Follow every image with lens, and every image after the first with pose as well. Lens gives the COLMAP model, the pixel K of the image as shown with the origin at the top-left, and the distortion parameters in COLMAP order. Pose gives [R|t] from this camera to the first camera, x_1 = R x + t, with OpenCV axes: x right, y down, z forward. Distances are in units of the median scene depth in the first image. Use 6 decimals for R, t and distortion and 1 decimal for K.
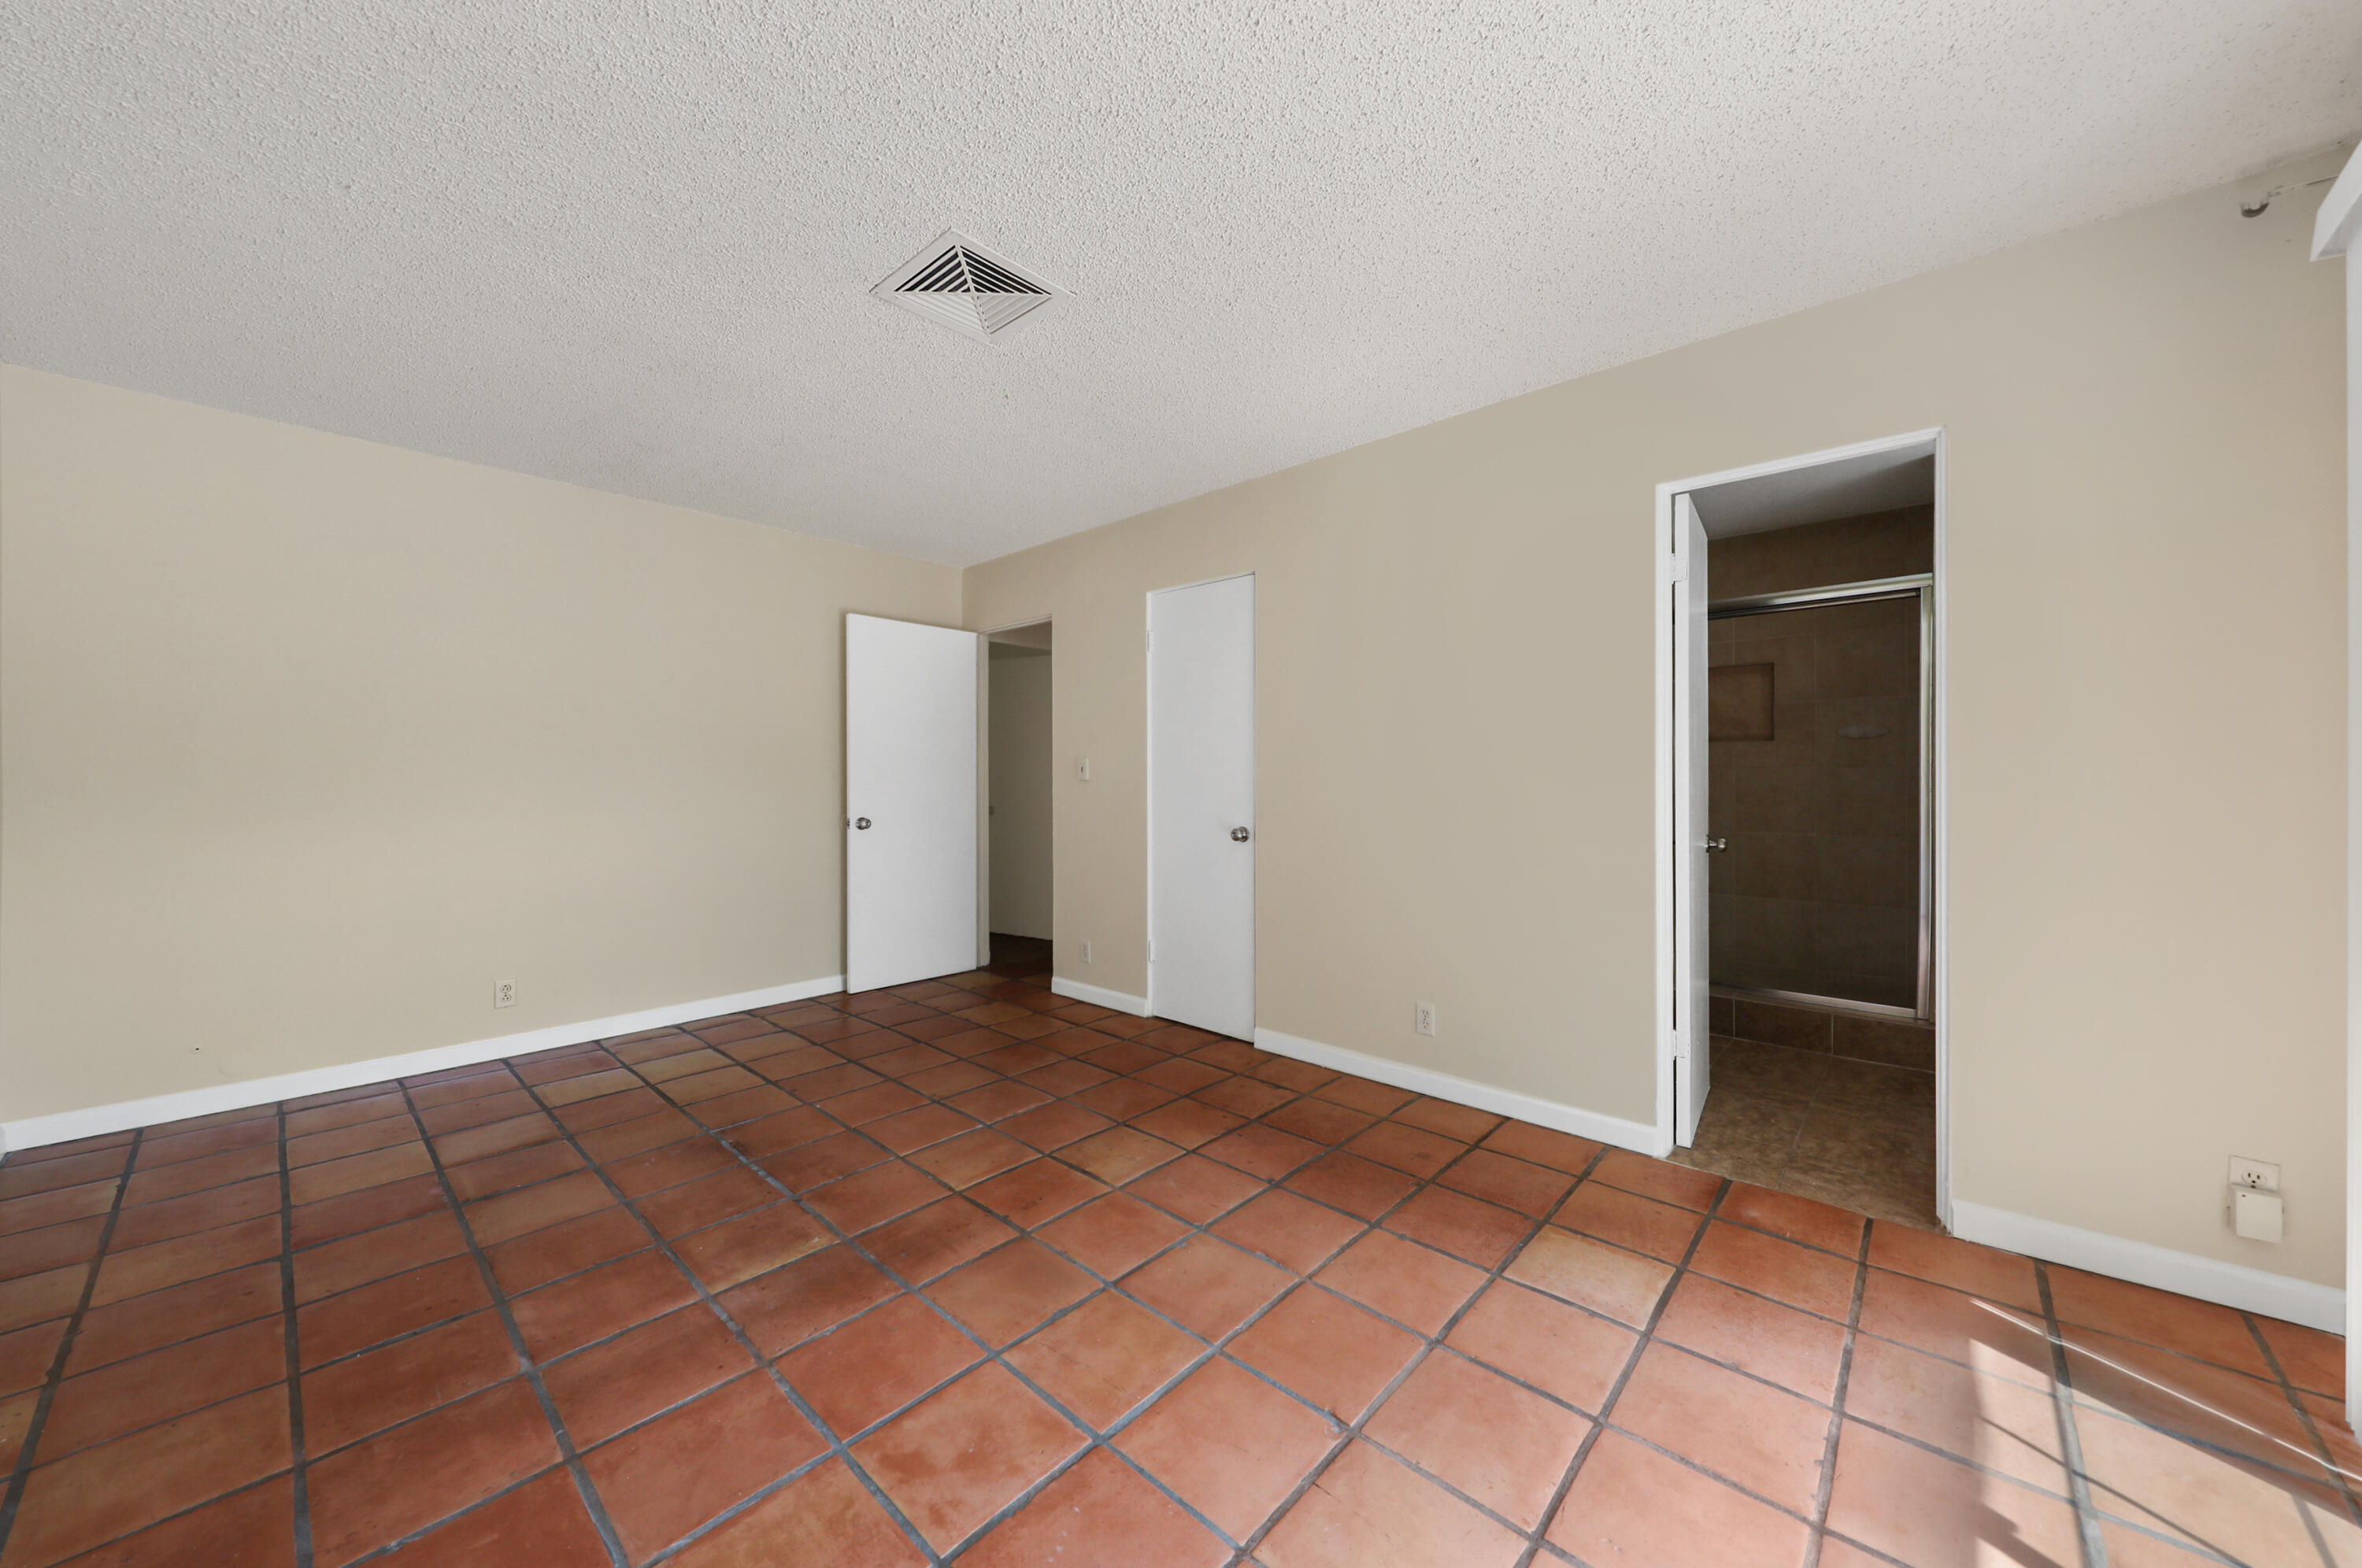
lens RADIAL K [[837.7, 0, 1163.8], [0, 837.7, 782.5], [0, 0, 1]] dist [0.001799, 0.000067]
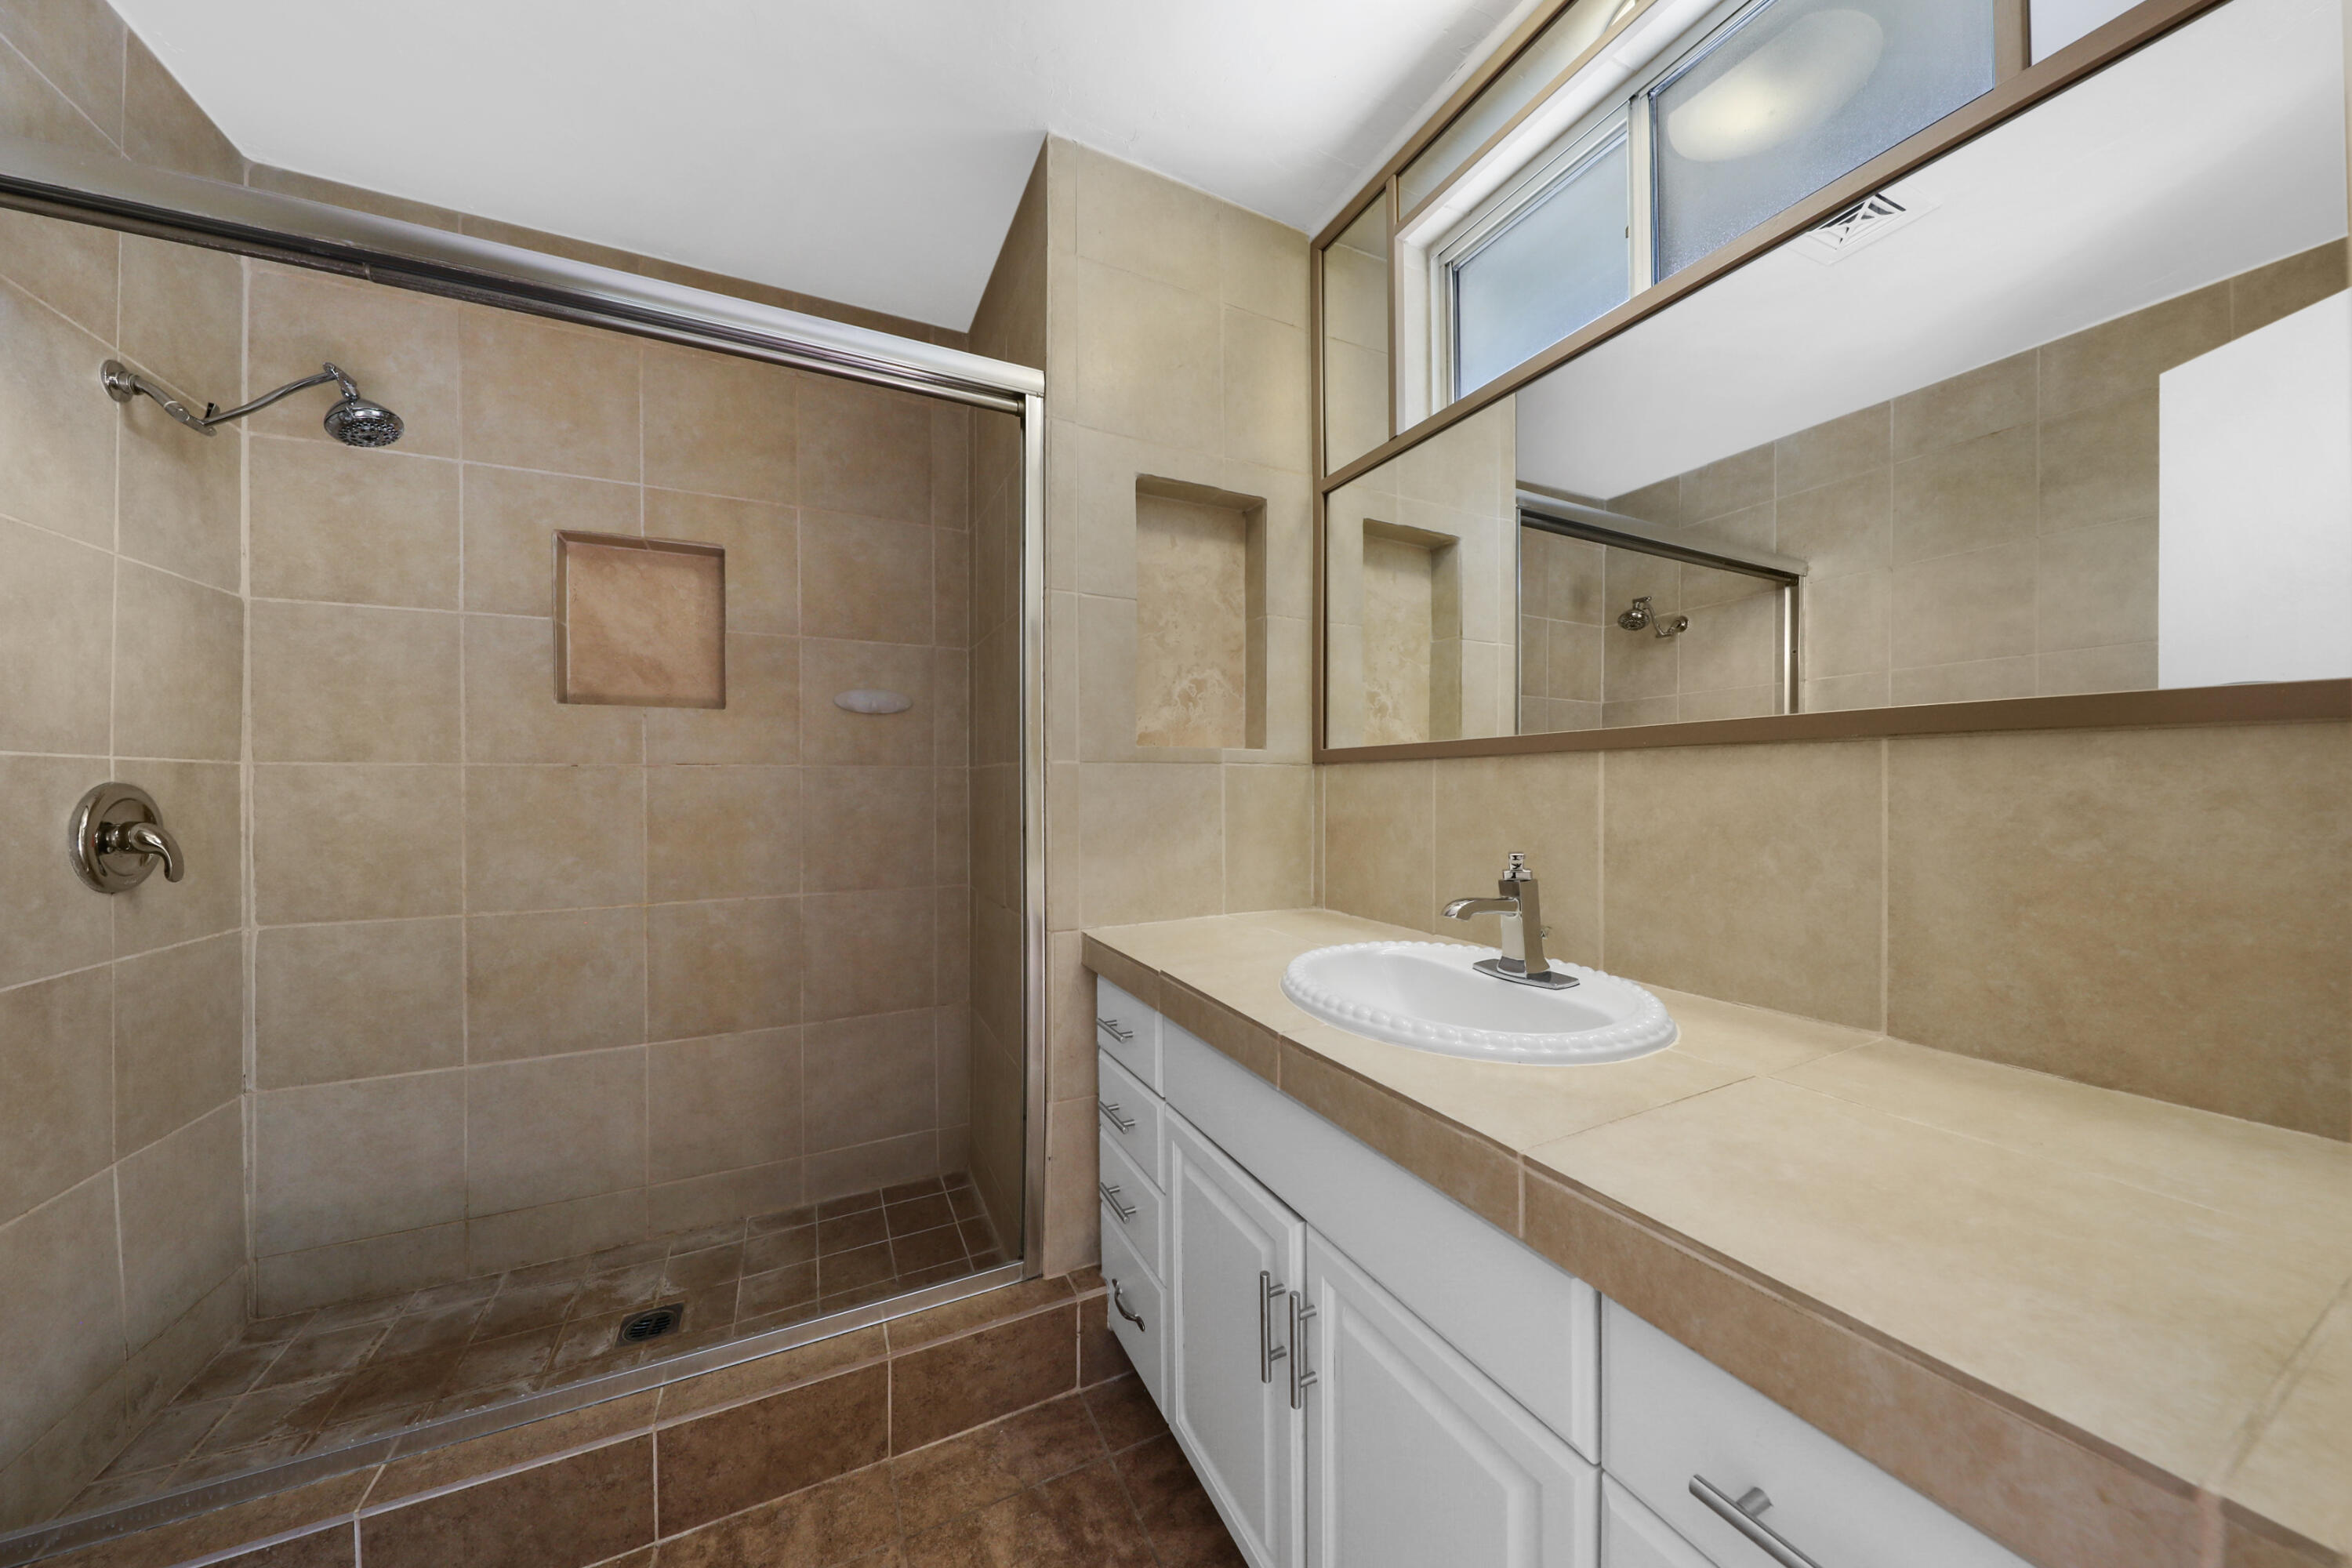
lens RADIAL K [[773.8, 0, 1162.5], [0, 773.8, 784.6], [0, 0, 1]] dist [-0.001062, -0.000025]
pose [[0.370940, -0.006063, 0.928637, 0.407005], [0.010424, 0.999943, 0.002365, -0.005015], [-0.928598, 0.008803, 0.370982, 0.601516]]
